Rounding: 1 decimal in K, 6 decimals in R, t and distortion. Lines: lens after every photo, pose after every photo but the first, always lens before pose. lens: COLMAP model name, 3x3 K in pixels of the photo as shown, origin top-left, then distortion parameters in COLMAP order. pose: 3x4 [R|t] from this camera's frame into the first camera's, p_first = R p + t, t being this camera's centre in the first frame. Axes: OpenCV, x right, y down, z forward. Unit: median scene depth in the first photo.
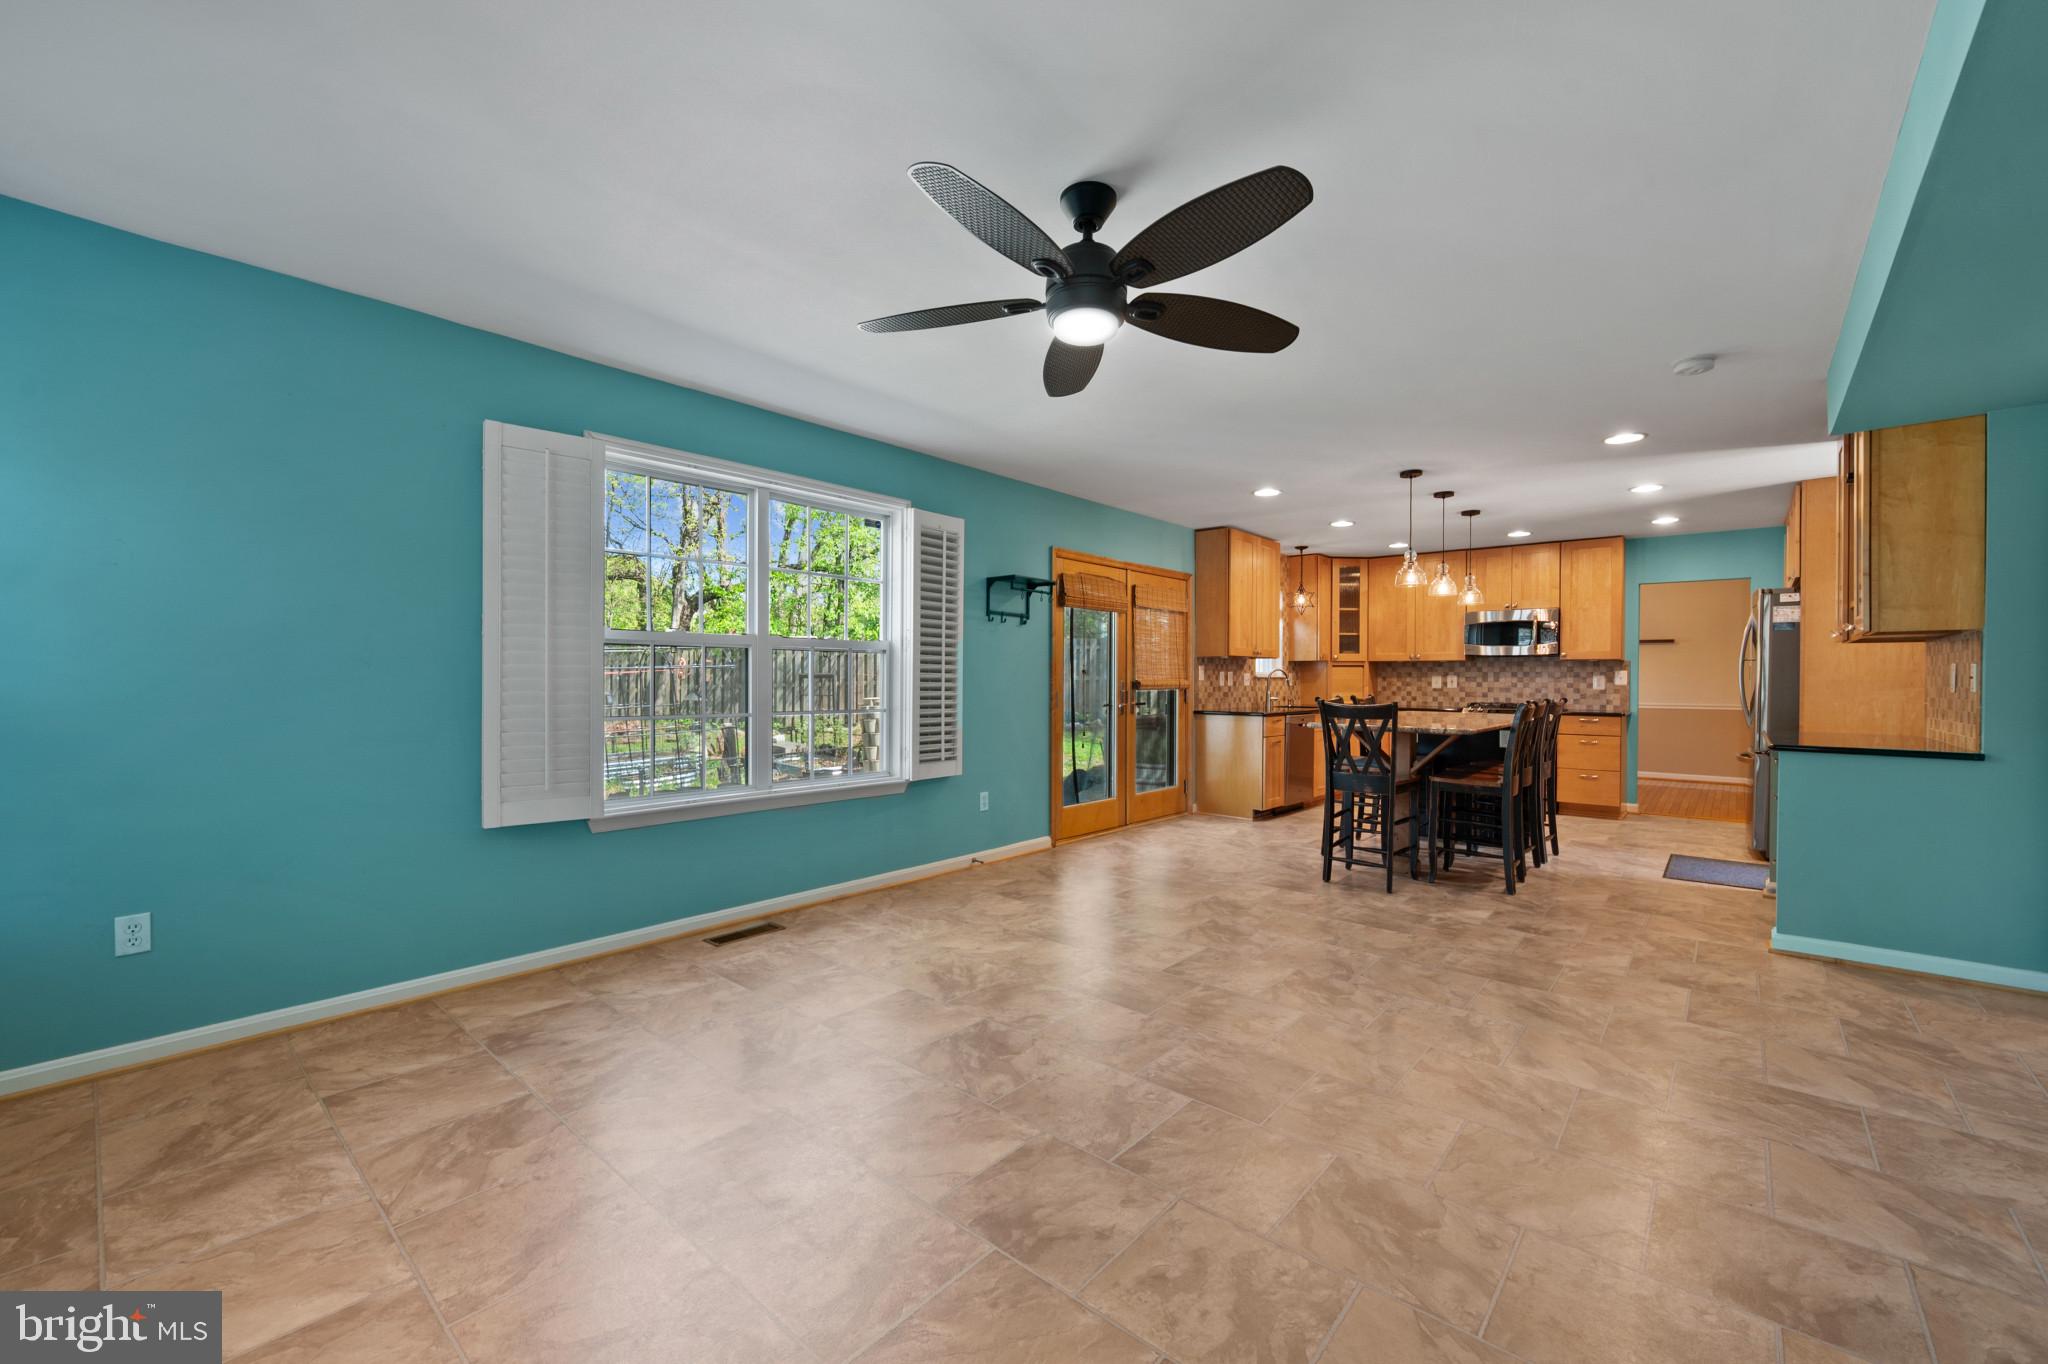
lens RADIAL K [[820.4, 0, 1026.9], [0, 820.4, 685.2], [0, 0, 1]] dist [0.003514, -0.000745]
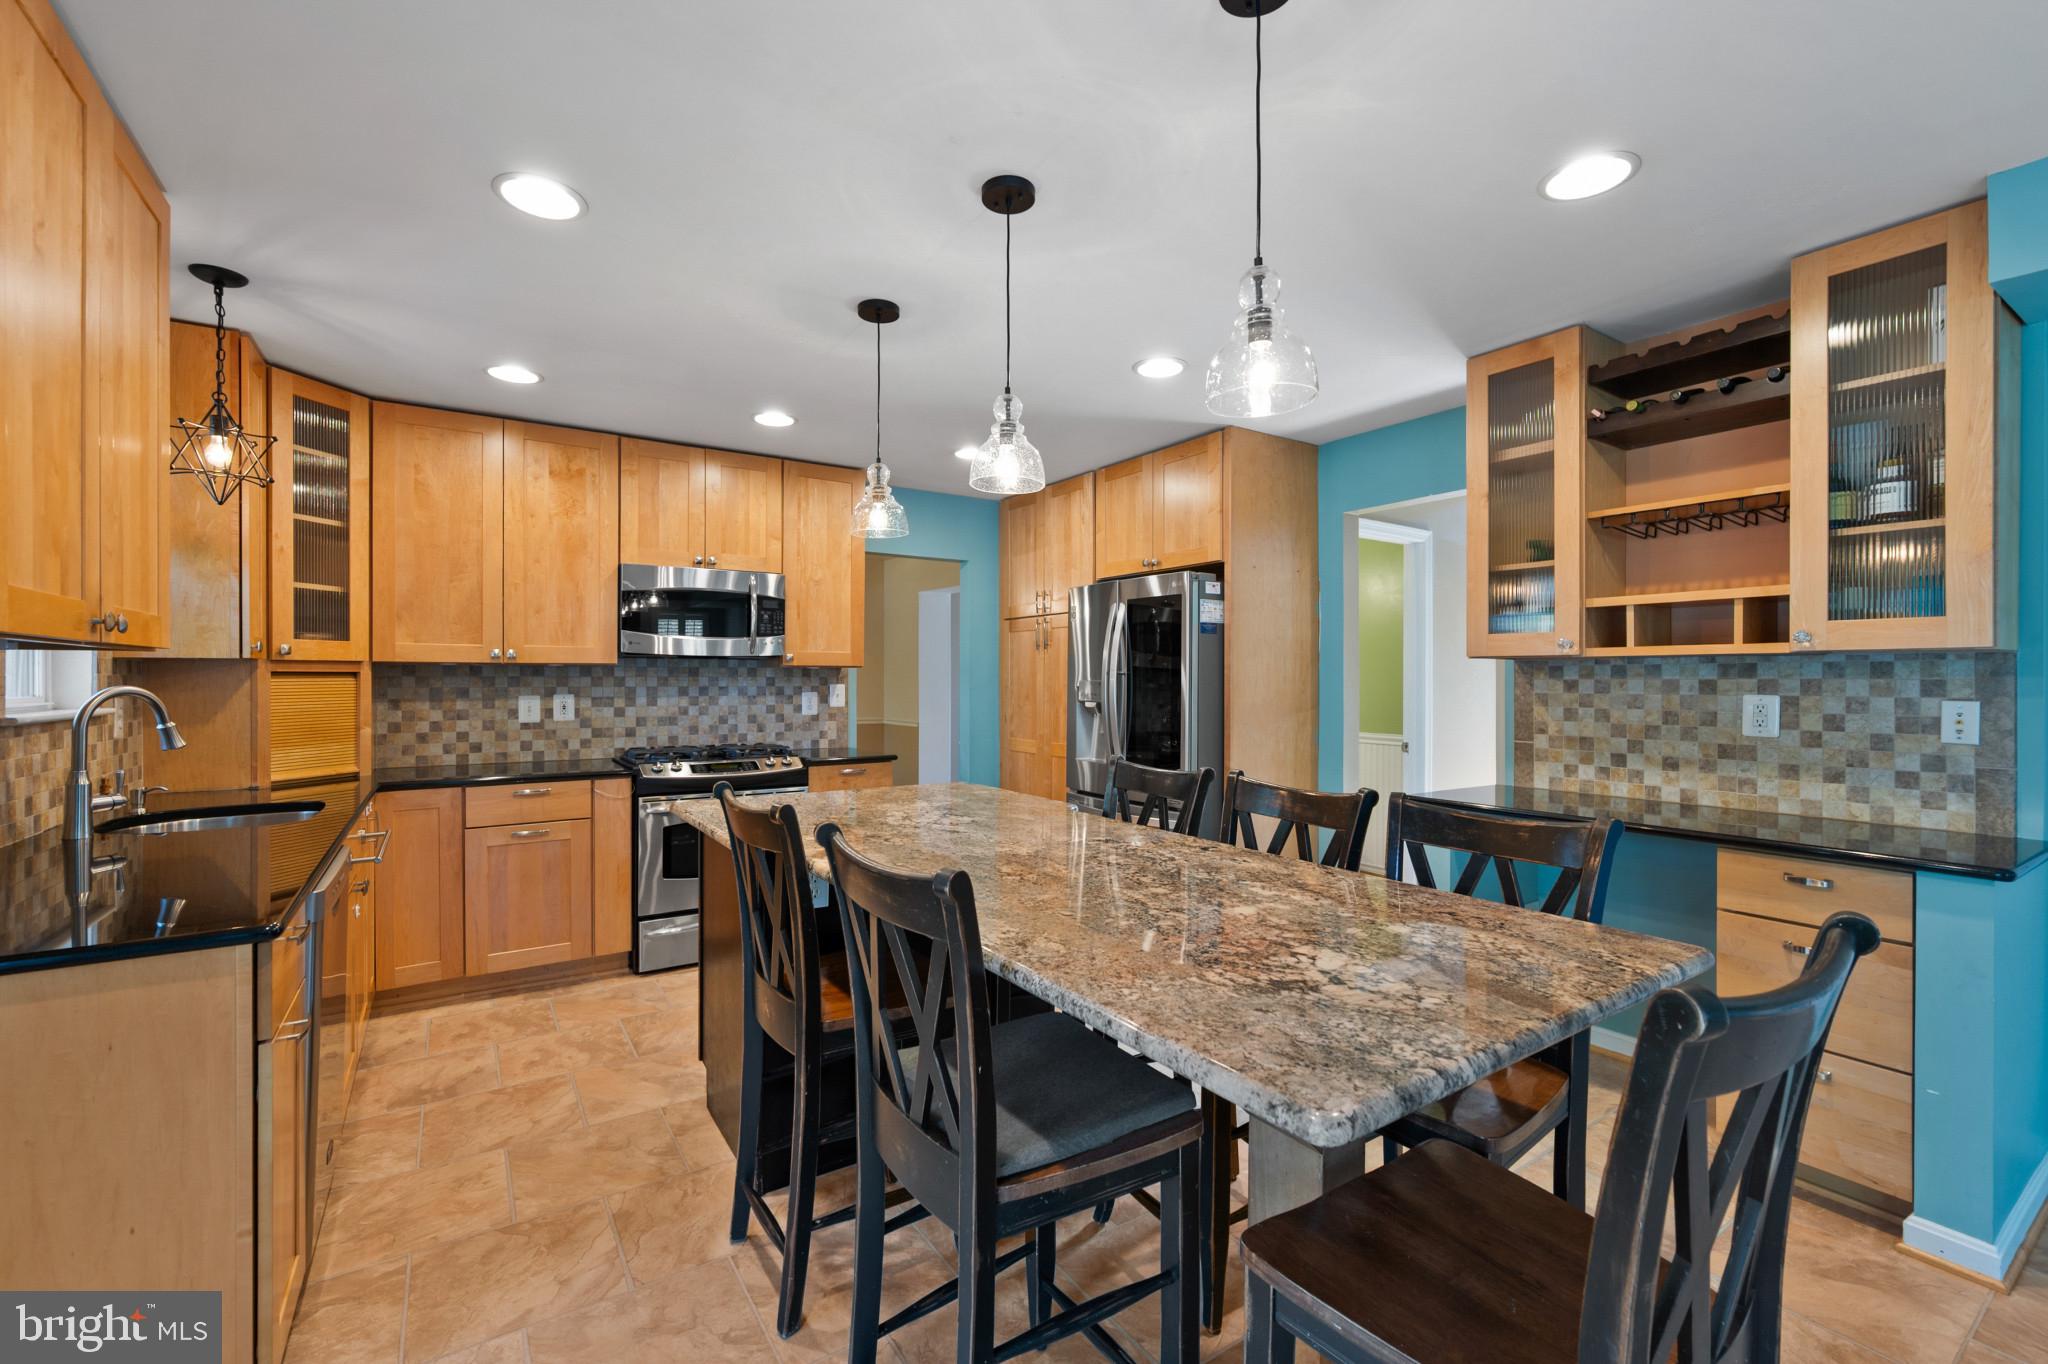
lens RADIAL K [[860.8, 0, 1031.3], [0, 860.8, 674.2], [0, 0, 1]] dist [-0.001078, 0.000271]
pose [[0.264236, -0.000849, 0.964458, 0.151663], [0.007782, 0.999969, -0.001252, -0.029499], [-0.964427, 0.007836, 0.264234, 0.858826]]
